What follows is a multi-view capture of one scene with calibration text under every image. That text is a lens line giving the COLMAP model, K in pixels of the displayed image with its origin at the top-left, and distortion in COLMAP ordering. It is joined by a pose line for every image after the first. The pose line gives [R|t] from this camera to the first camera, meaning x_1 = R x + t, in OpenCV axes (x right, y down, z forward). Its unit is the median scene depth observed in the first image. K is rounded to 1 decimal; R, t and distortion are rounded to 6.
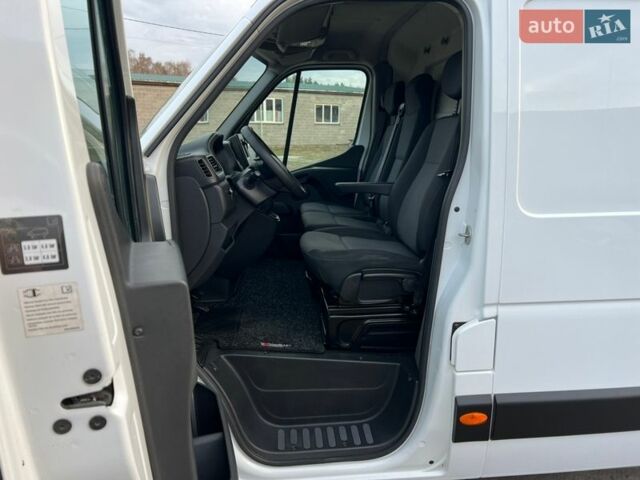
lens RADIAL K [[481.1, 0, 321.7], [0, 481.1, 242.7], [0, 0, 1]] dist [0.050785, -0.006457]
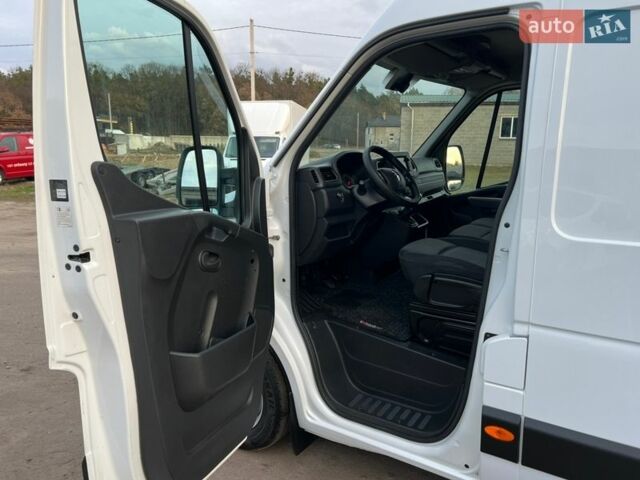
lens RADIAL K [[481.1, 0, 318.4], [0, 481.1, 242.9], [0, 0, 1]] dist [0.050785, -0.006457]
pose [[0.779467, 0.121255, -0.614596, 0.577977], [-0.144041, 0.989492, 0.012537, 0.013073], [0.609658, 0.078754, 0.788743, -0.052344]]
